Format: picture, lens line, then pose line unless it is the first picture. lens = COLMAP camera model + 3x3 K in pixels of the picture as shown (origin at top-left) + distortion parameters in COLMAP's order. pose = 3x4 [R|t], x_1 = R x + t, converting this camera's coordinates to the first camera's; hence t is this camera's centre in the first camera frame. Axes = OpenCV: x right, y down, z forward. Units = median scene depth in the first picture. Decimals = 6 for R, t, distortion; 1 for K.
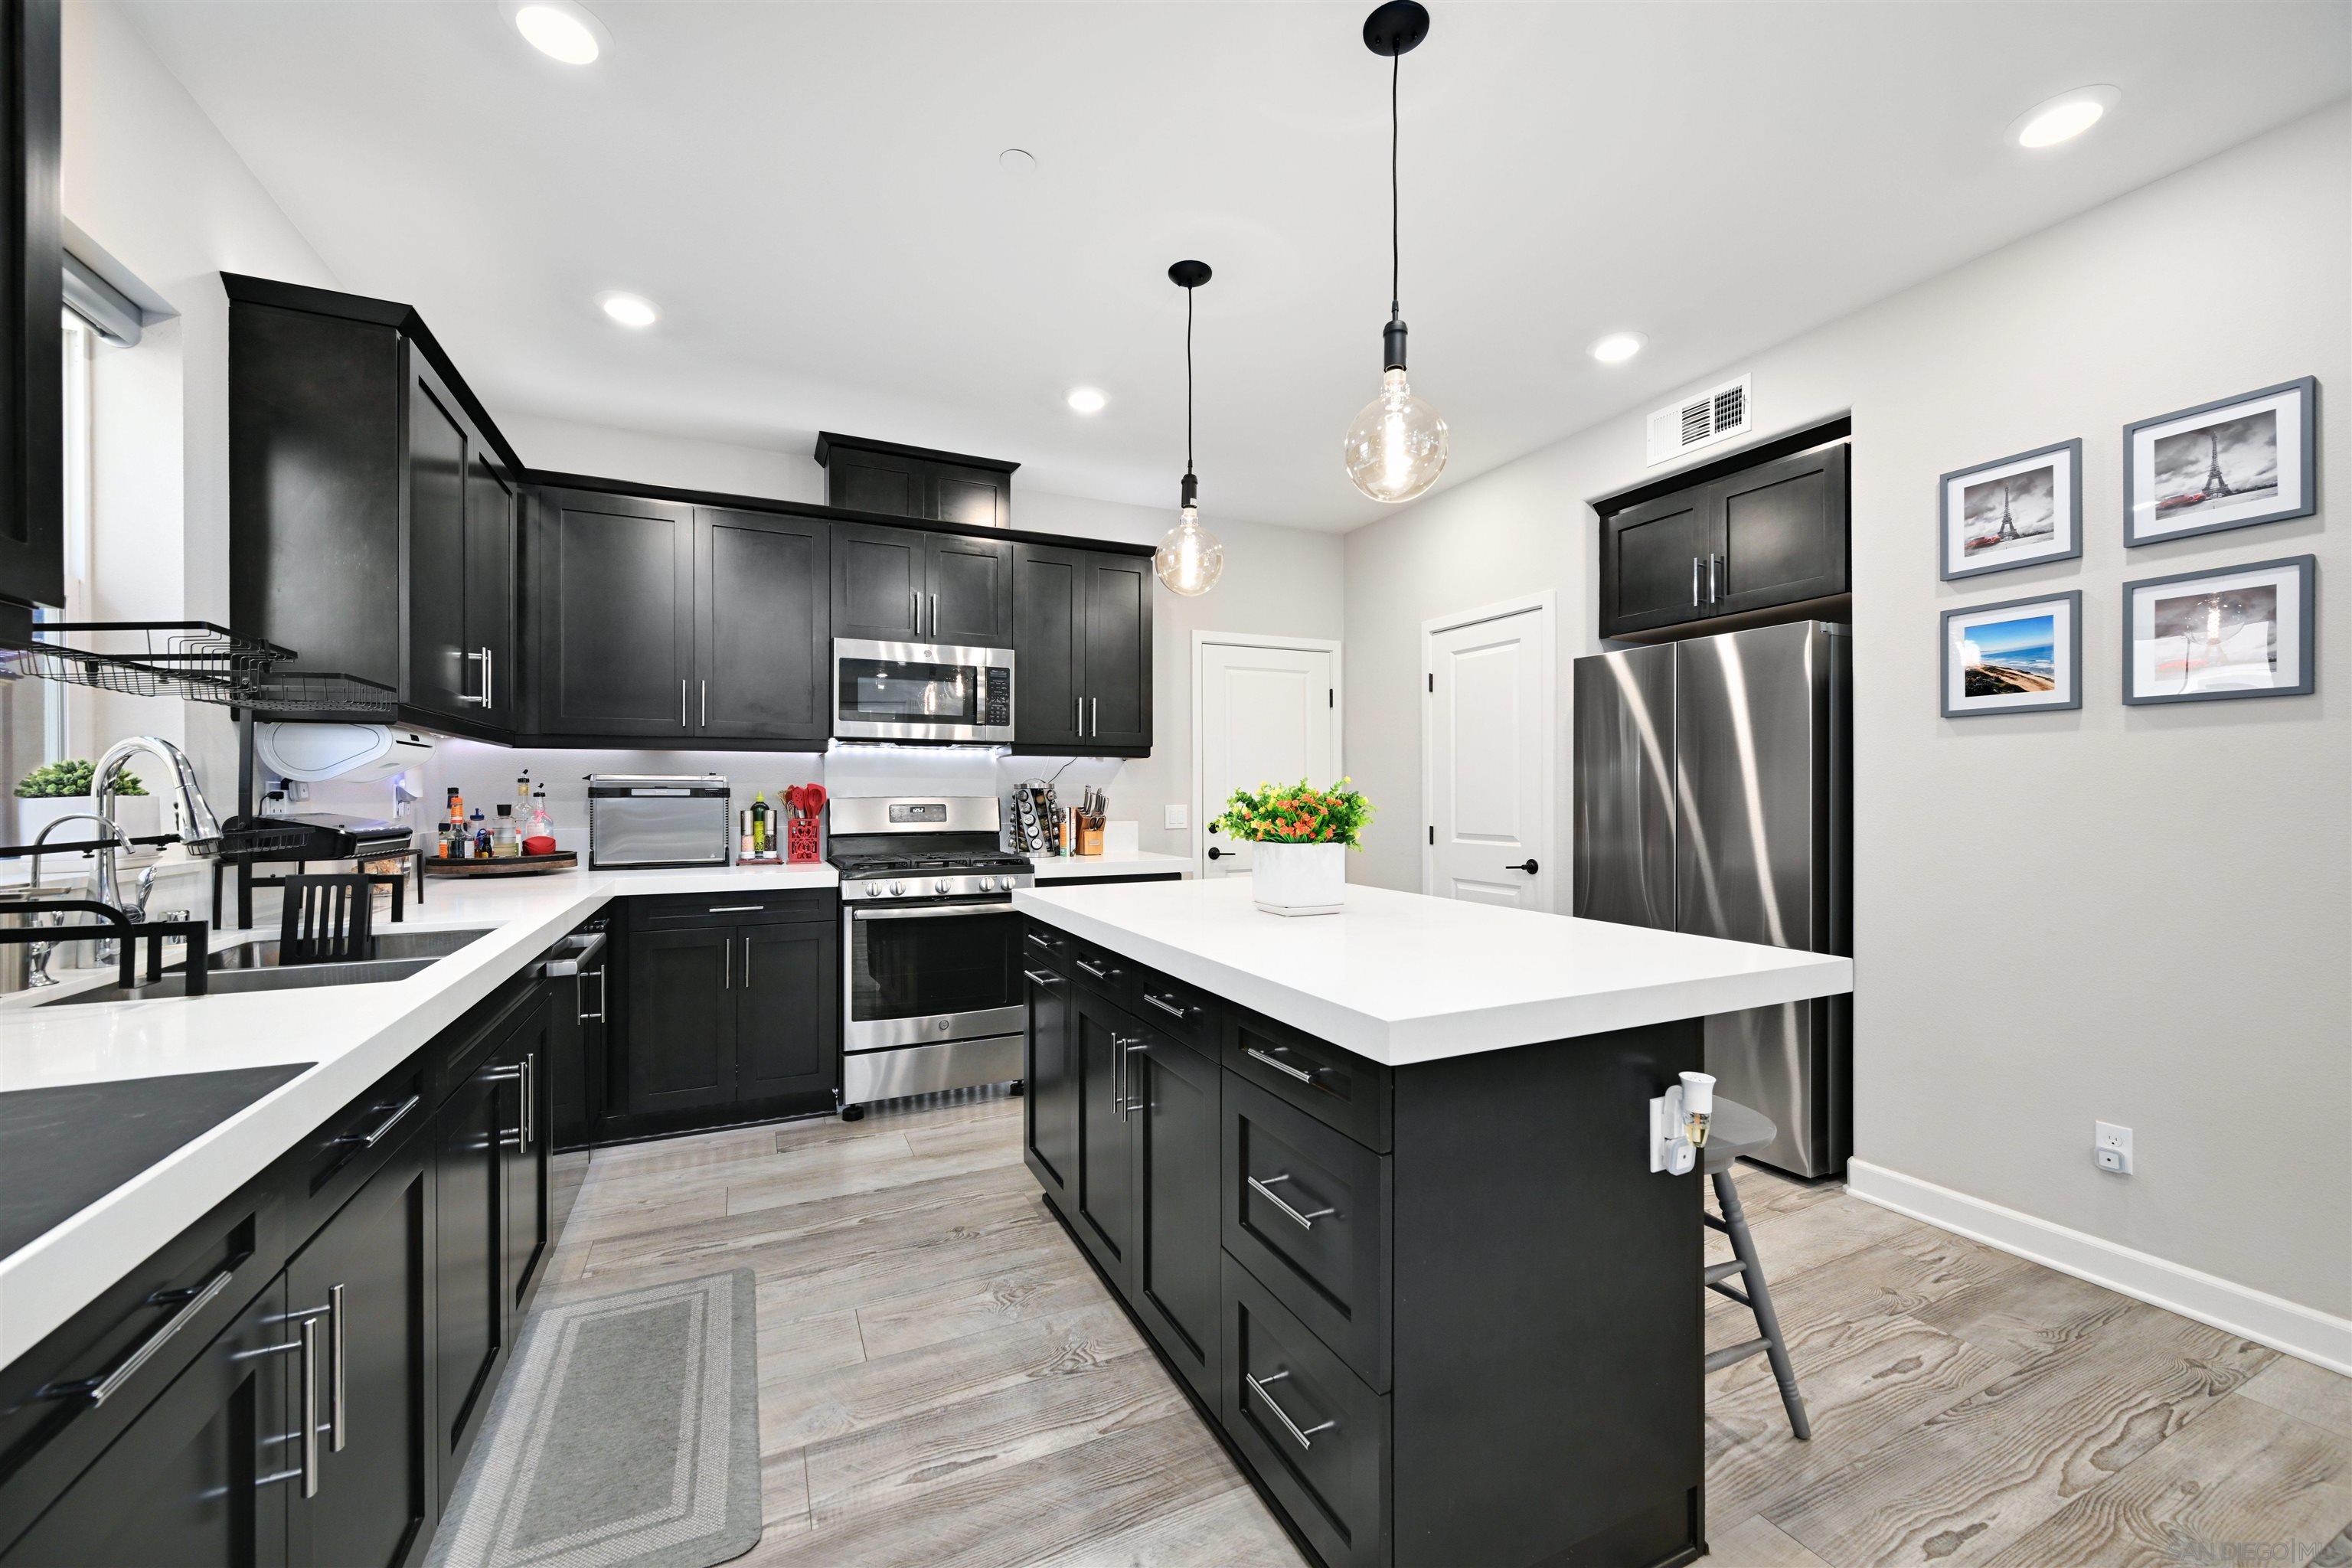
lens RADIAL K [[922.9, 0, 1184.2], [0, 922.9, 794.4], [0, 0, 1]] dist [-0.001947, -0.000290]
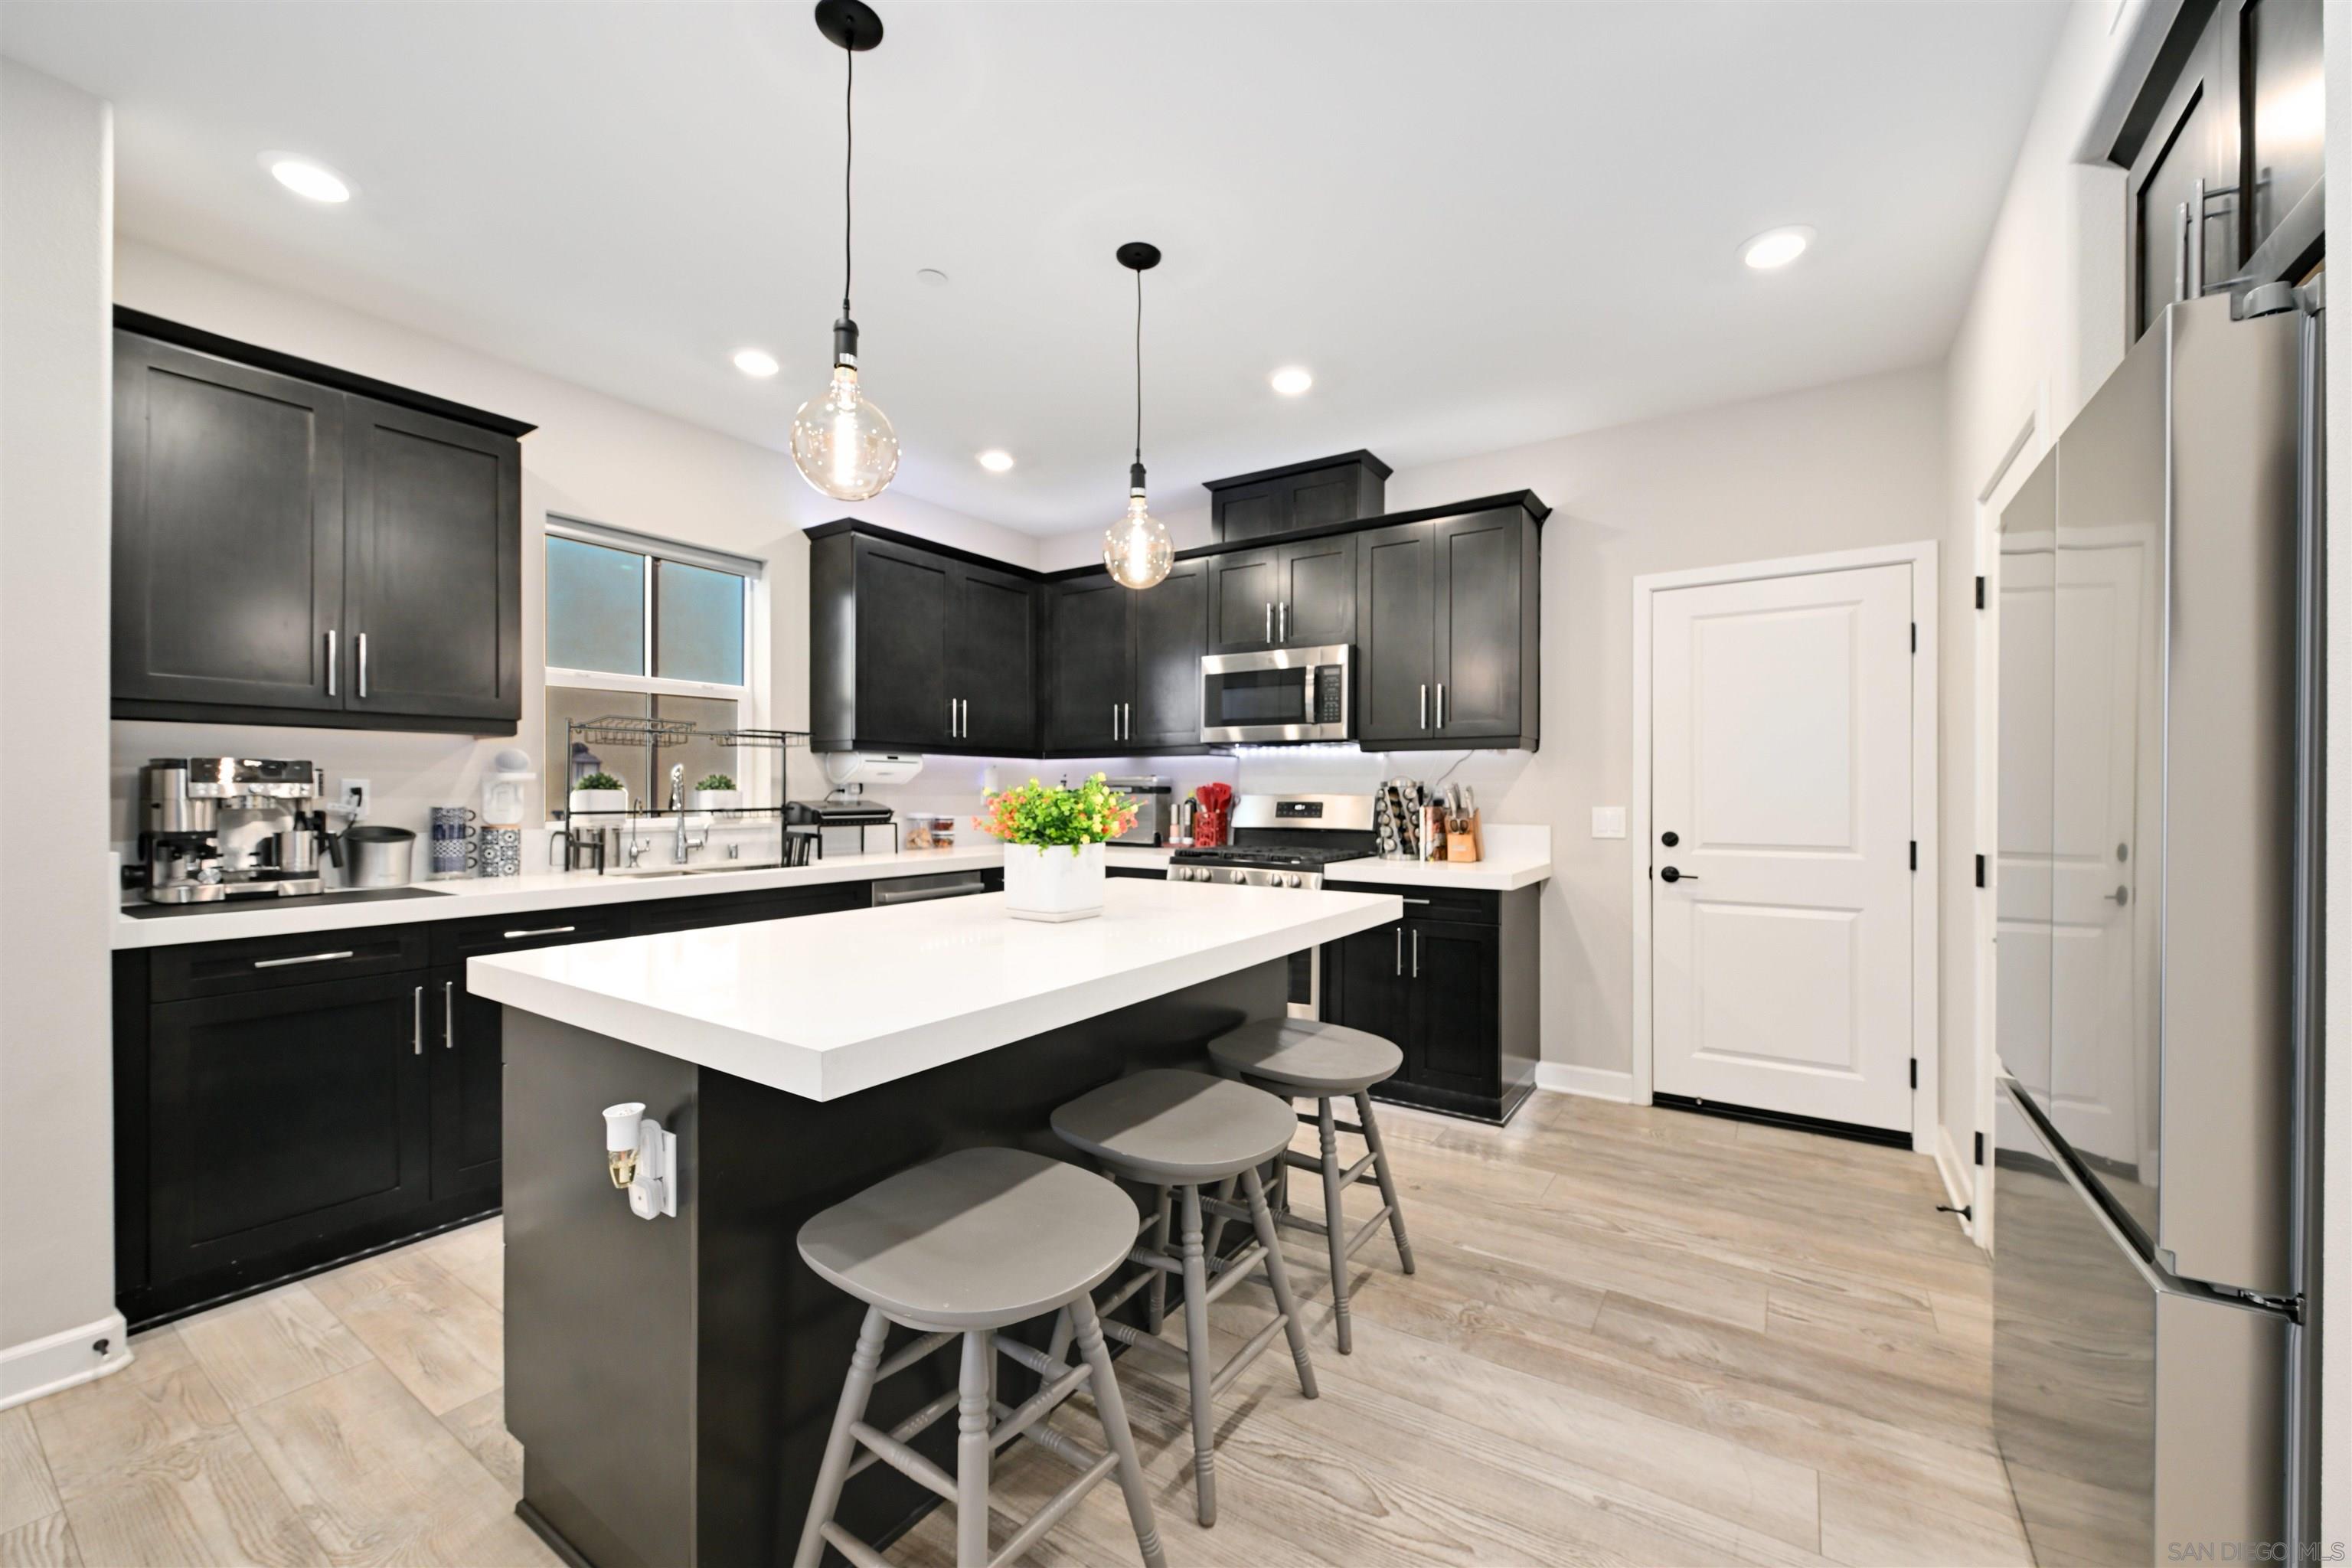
lens RADIAL K [[922.9, 0, 1179.4], [0, 922.9, 791.6], [0, 0, 1]] dist [-0.001947, -0.000290]
pose [[0.501204, 0.002927, -0.865324, 0.804464], [-0.005075, 0.999987, 0.000442, -0.000317], [0.865314, 0.004170, 0.501212, 0.503281]]
